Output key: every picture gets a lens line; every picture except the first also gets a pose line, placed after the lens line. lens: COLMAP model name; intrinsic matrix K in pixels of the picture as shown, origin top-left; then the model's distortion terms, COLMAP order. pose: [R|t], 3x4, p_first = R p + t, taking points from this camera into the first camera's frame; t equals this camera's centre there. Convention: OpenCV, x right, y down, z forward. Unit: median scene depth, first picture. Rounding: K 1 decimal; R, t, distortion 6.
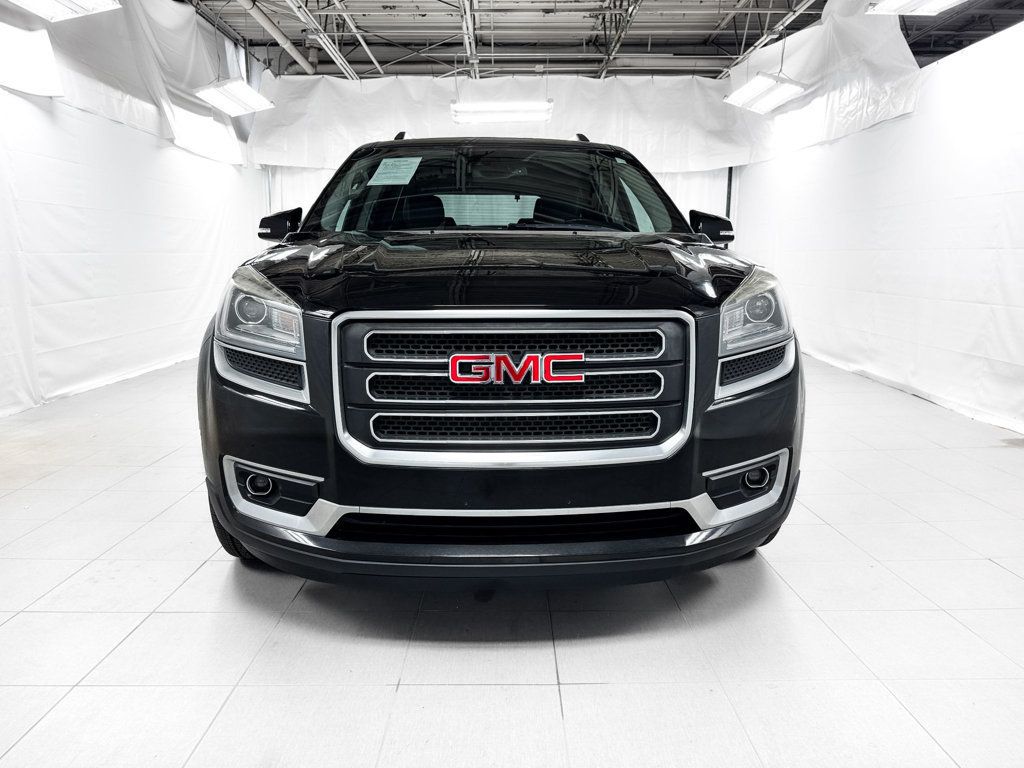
lens RADIAL K [[739.2, 0, 517.2], [0, 739.2, 384.9], [0, 0, 1]] dist [0.033713, -0.029337]
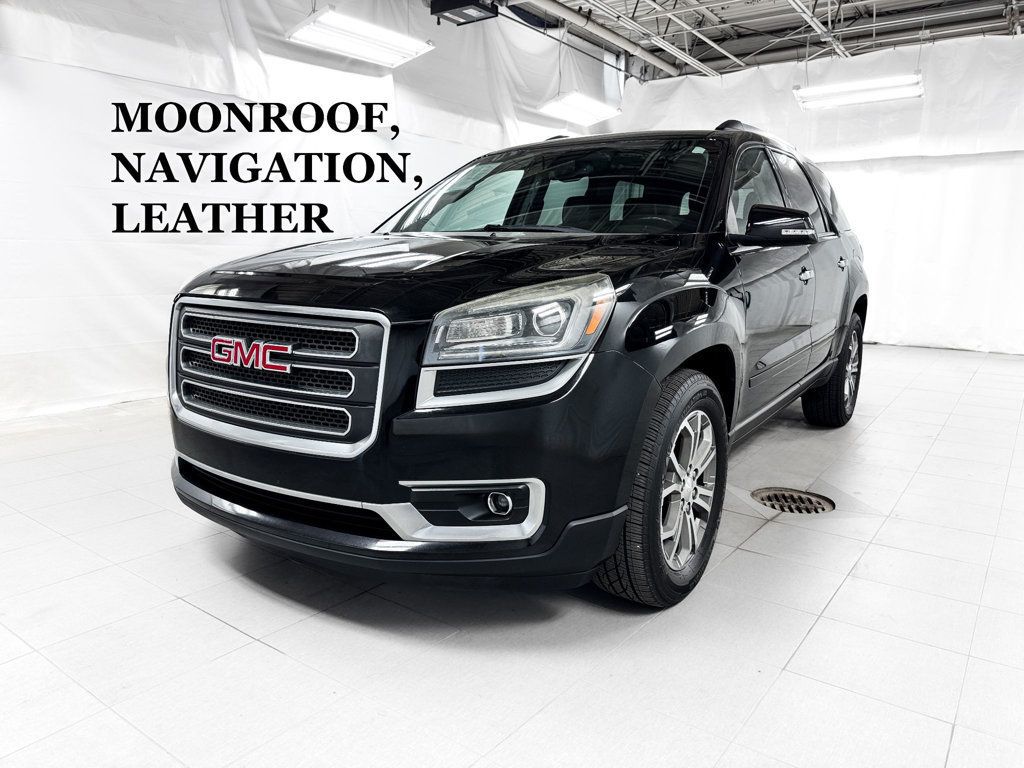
lens RADIAL K [[739.2, 0, 517.2], [0, 739.2, 384.9], [0, 0, 1]] dist [0.033713, -0.029337]
pose [[0.802045, 0.119572, -0.585171, 0.930045], [-0.118049, 0.992164, 0.040935, -0.065275], [0.585480, 0.036247, 0.809876, 0.297681]]
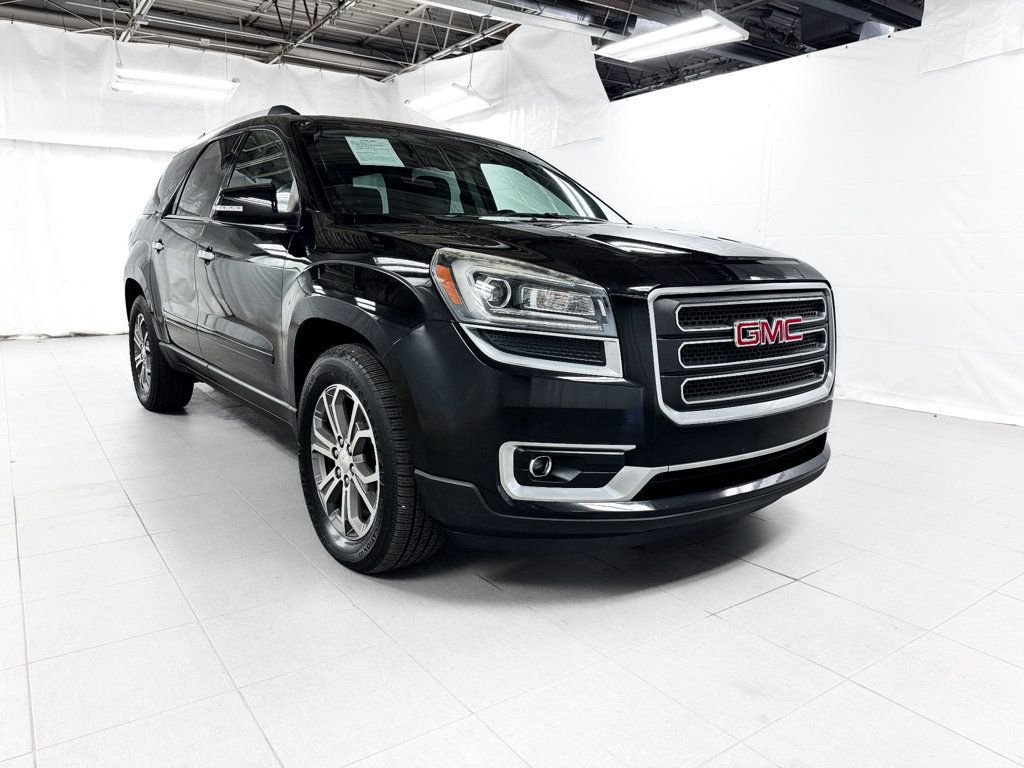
lens RADIAL K [[739.2, 0, 517.2], [0, 739.2, 384.9], [0, 0, 1]] dist [0.033713, -0.029337]
pose [[0.820069, -0.092637, 0.564716, -0.975197], [0.091700, 0.995331, 0.030112, -0.009016], [-0.564869, 0.027091, 0.824736, 0.208058]]
